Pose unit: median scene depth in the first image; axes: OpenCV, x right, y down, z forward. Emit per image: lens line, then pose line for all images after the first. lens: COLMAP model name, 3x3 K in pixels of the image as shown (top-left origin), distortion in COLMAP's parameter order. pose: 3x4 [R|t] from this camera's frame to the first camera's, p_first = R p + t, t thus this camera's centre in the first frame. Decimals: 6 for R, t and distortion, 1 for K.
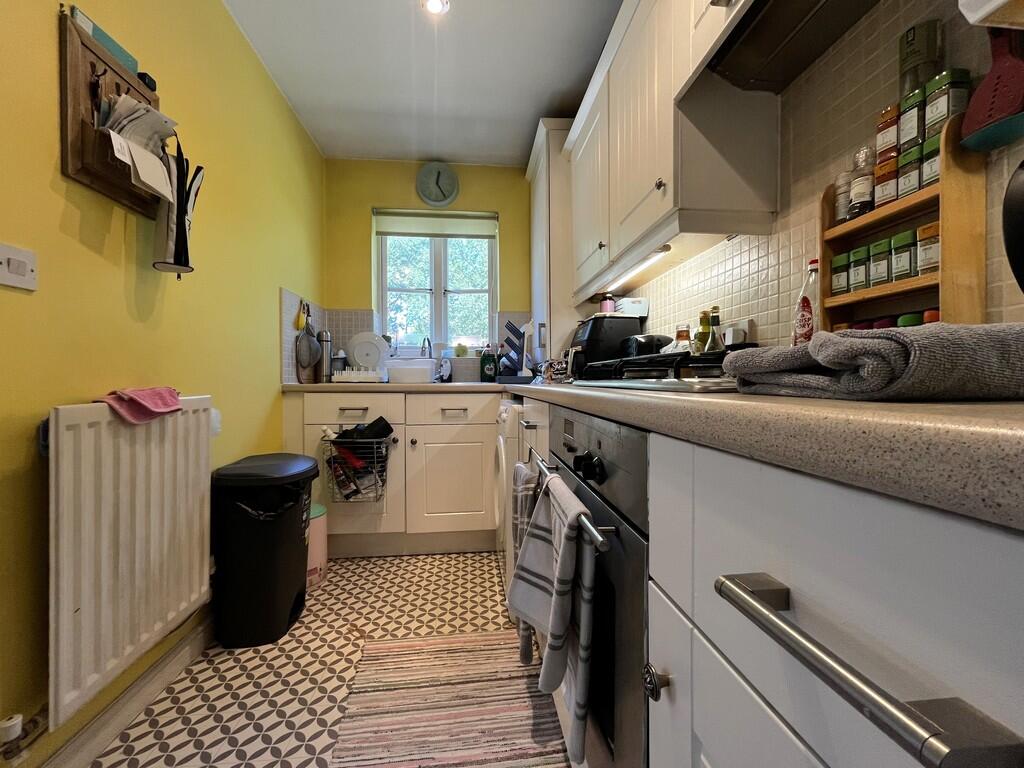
lens RADIAL K [[416.4, 0, 512.0], [0, 416.4, 384.0], [0, 0, 1]] dist [-0.002970, -0.000537]
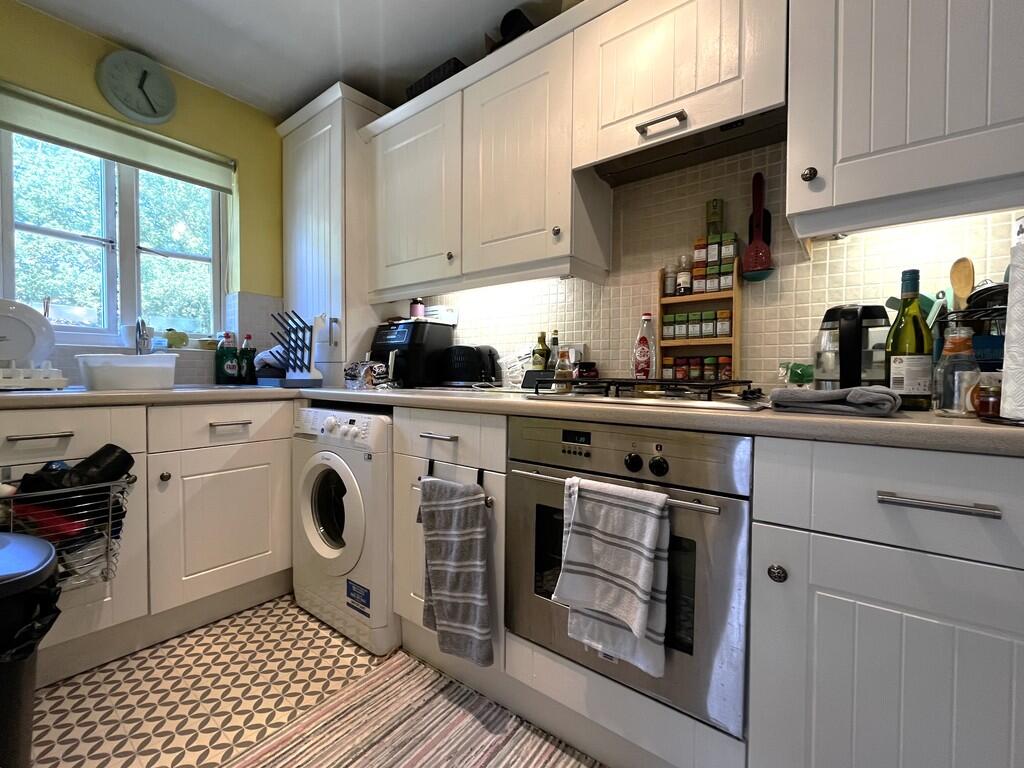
lens RADIAL K [[441.4, 0, 512.0], [0, 441.4, 384.0], [0, 0, 1]] dist [-0.000239, -0.000439]
pose [[0.694271, -0.007969, 0.719670, -0.497731], [-0.005072, 0.999860, 0.015966, -0.036943], [-0.719696, -0.014735, 0.694133, 0.135964]]
